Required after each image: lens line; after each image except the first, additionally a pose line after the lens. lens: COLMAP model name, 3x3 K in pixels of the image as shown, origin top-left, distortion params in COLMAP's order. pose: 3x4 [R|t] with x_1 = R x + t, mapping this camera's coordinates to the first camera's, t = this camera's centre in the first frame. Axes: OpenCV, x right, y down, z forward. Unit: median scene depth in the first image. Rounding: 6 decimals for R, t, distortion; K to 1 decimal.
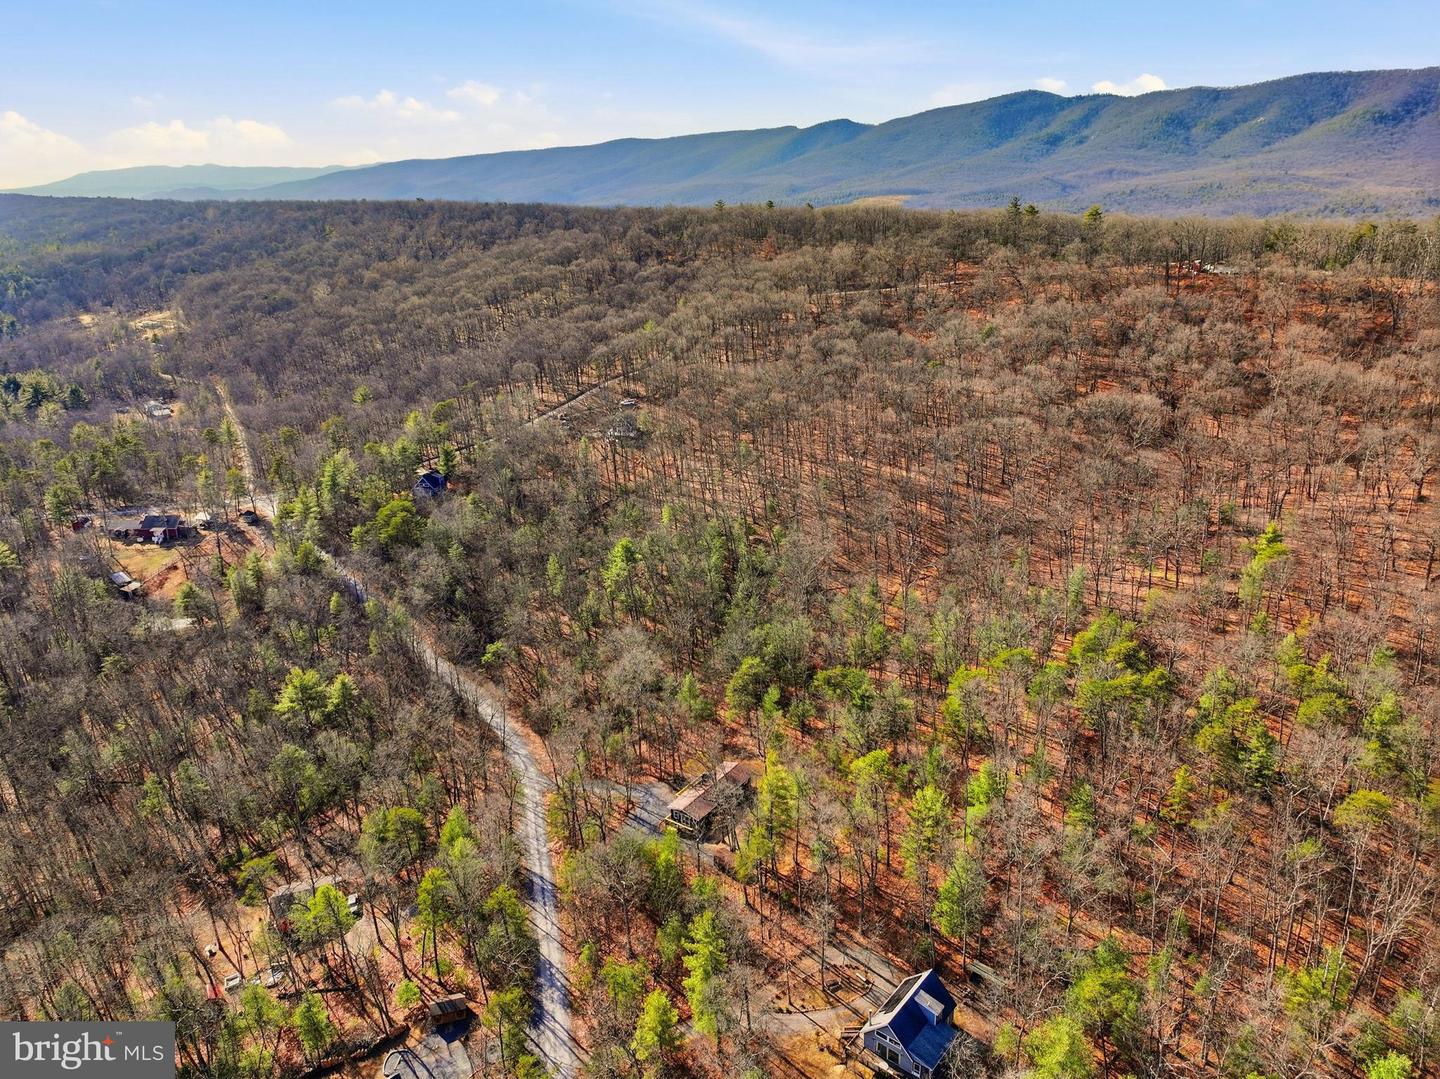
lens RADIAL K [[1014.1, 0, 720.0], [0, 1014.1, 539.5], [0, 0, 1]] dist [0.007349, 0.000073]
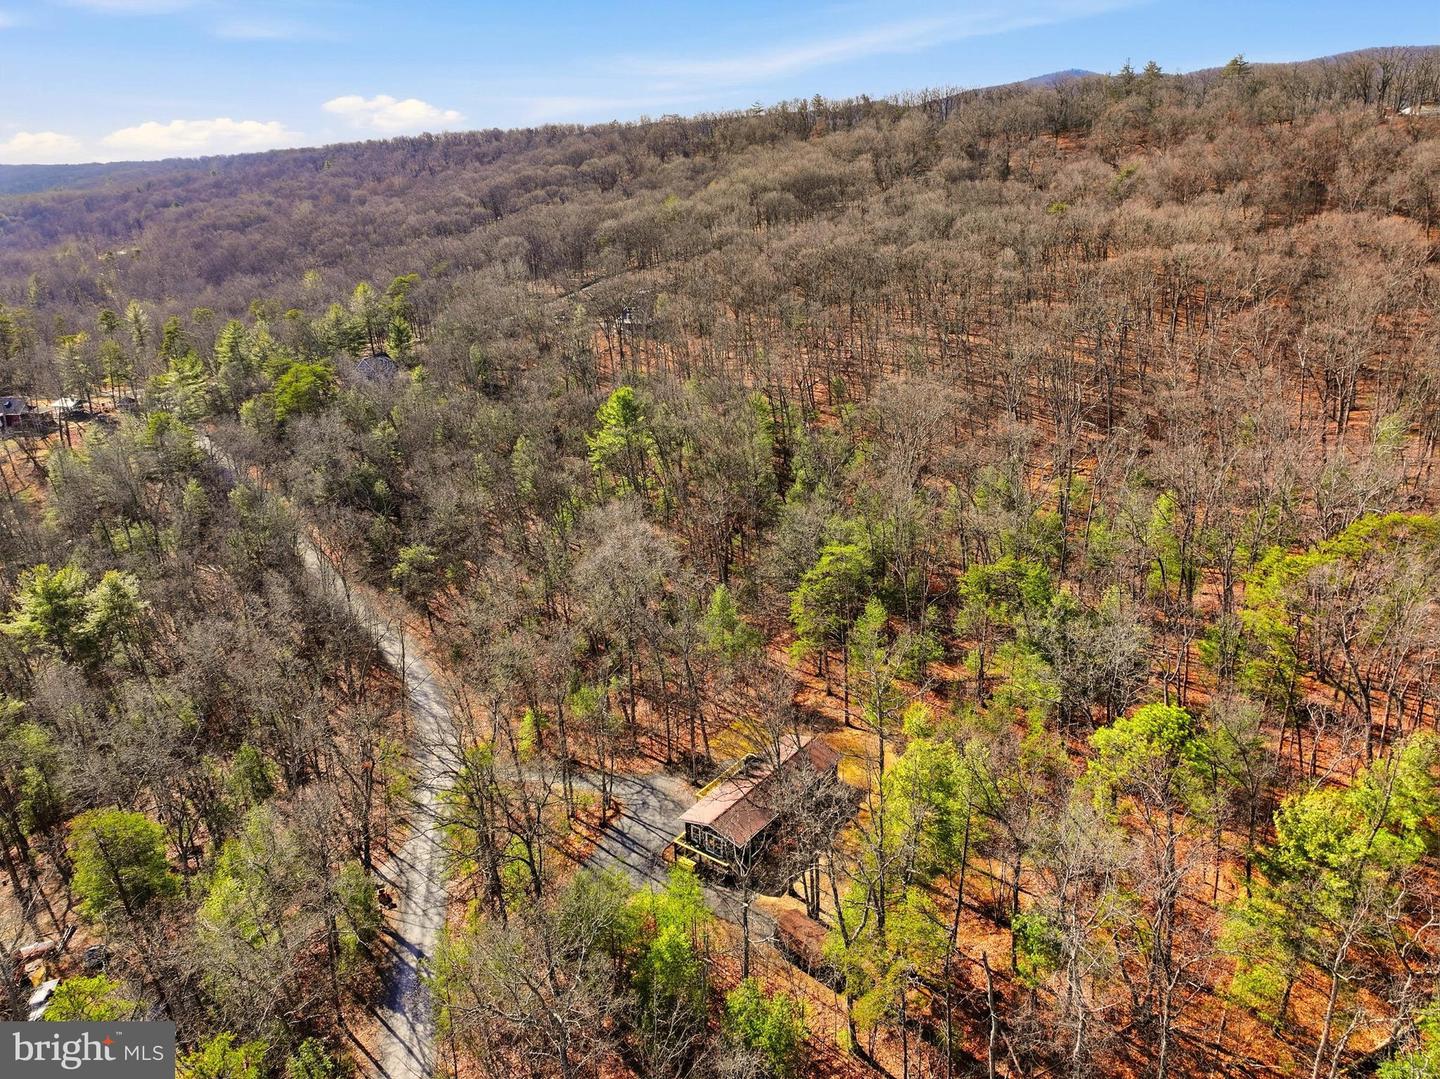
lens RADIAL K [[1000.1, 0, 741.7], [0, 1000.1, 537.1], [0, 0, 1]] dist [0.004017, 0.001737]
pose [[0.999807, 0.019636, -0.000006, -0.020390], [-0.019636, 0.999807, -0.000442, 0.107944], [-0.000003, 0.000442, 1.000000, 0.438731]]
